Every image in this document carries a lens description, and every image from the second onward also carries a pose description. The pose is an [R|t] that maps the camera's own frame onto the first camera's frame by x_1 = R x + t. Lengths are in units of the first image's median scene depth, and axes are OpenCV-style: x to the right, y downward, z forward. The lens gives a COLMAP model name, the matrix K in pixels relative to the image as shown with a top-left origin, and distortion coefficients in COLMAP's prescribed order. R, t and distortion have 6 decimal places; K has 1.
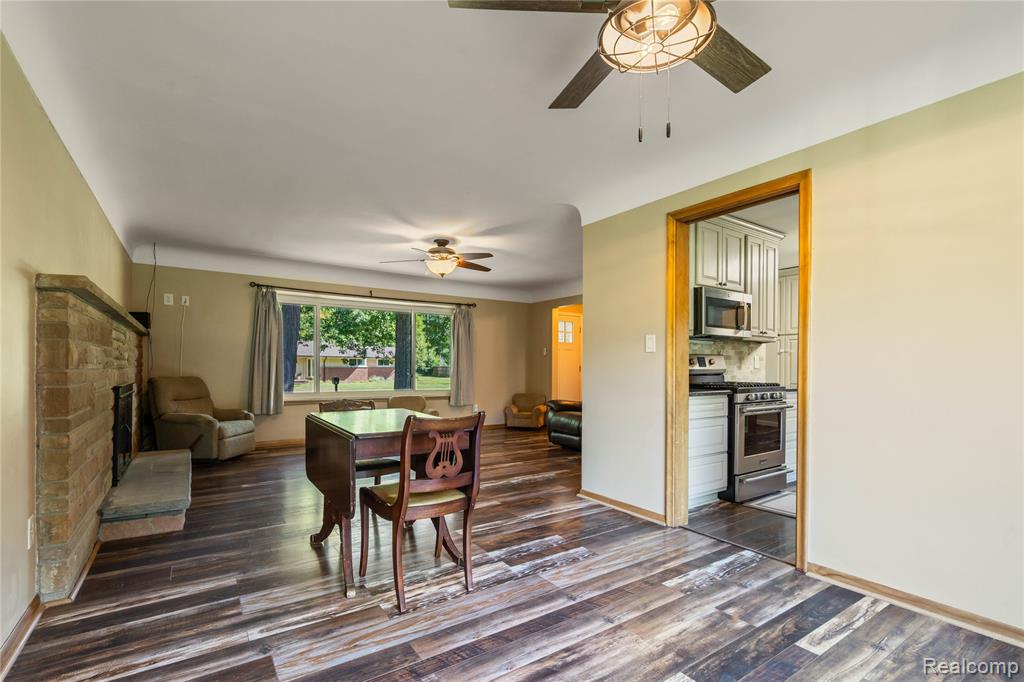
lens RADIAL K [[473.8, 0, 517.2], [0, 473.8, 368.8], [0, 0, 1]] dist [-0.001479, -0.000010]
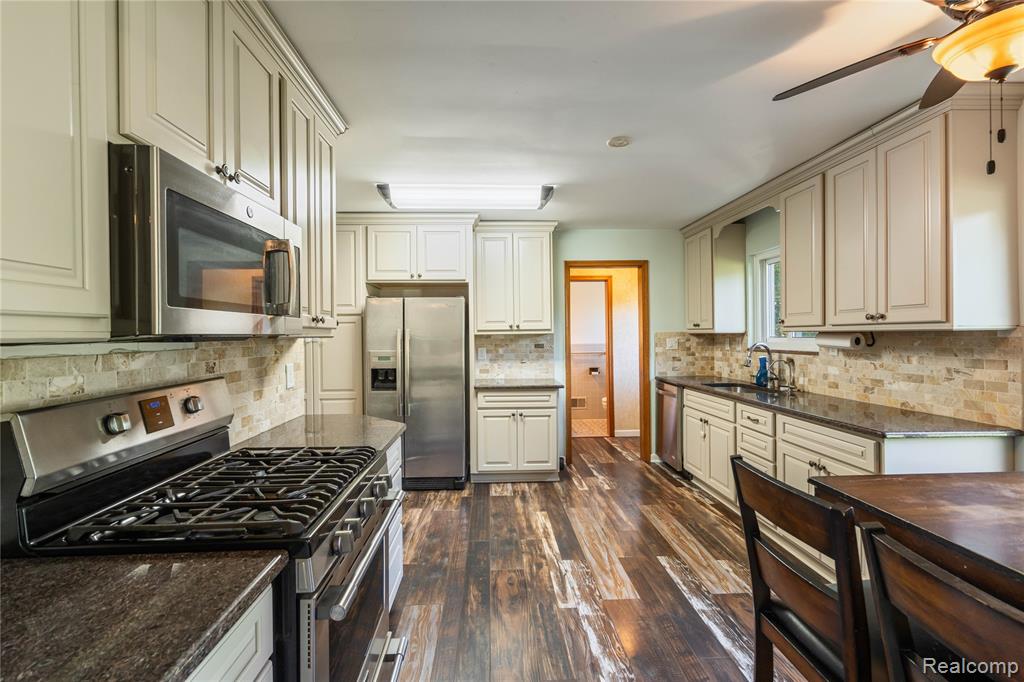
lens RADIAL K [[462.4, 0, 511.6], [0, 462.4, 339.0], [0, 0, 1]] dist [-0.003036, 0.000821]
pose [[0.529342, -0.017414, 0.848229, 0.258290], [0.012195, 0.999842, 0.012917, -0.065246], [-0.848321, 0.003507, 0.529471, 0.645968]]
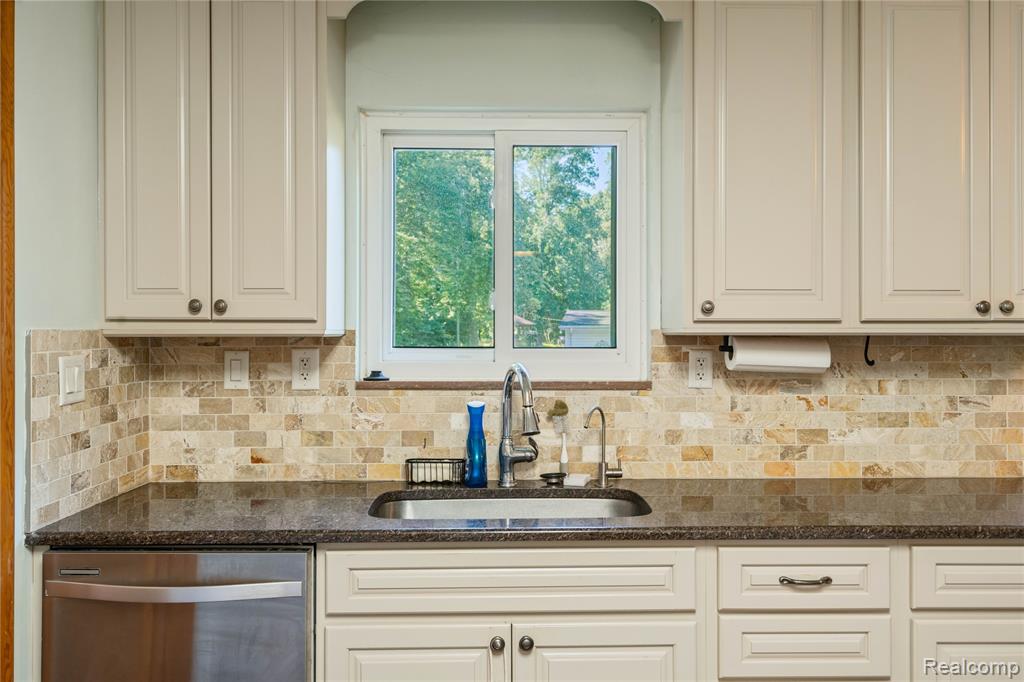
lens RADIAL K [[814.7, 0, 512.8], [0, 814.7, 321.5], [0, 0, 1]] dist [0.004787, 0.000626]
pose [[-0.836085, 0.001870, 0.548597, 0.939432], [-0.004713, 0.999933, -0.010591, -0.064157], [-0.548579, -0.011440, -0.836020, 1.163917]]
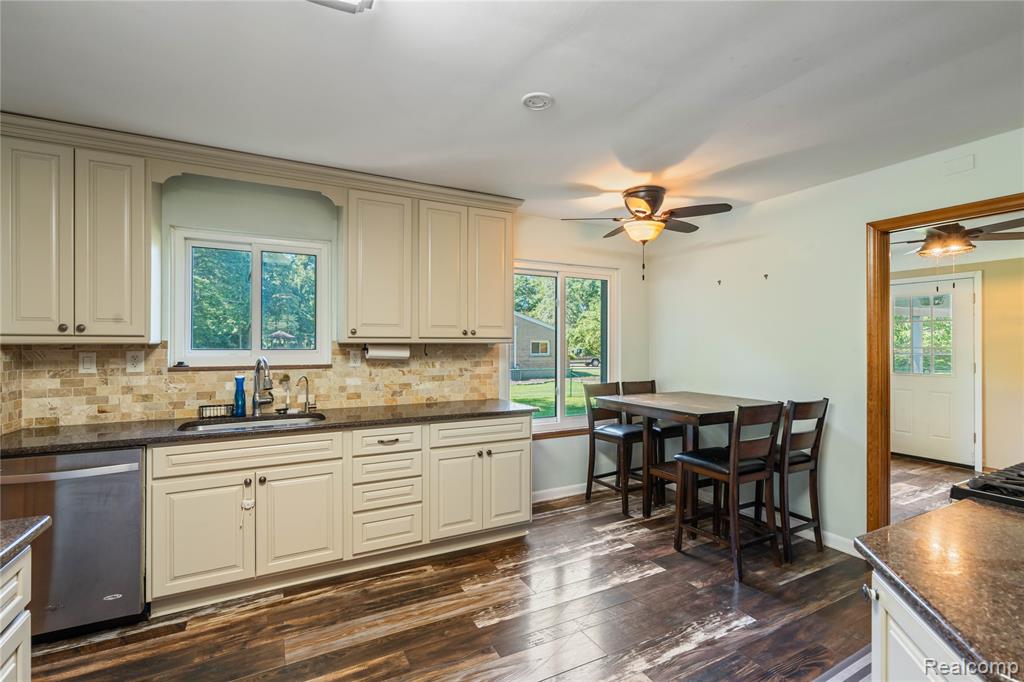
lens RADIAL K [[462.4, 0, 511.6], [0, 462.4, 339.0], [0, 0, 1]] dist [-0.003036, 0.000821]
pose [[-0.993108, -0.005485, 0.117076, 0.809695], [-0.006360, 0.999955, -0.007103, -0.064612], [-0.117032, -0.007799, -0.993098, 1.313488]]
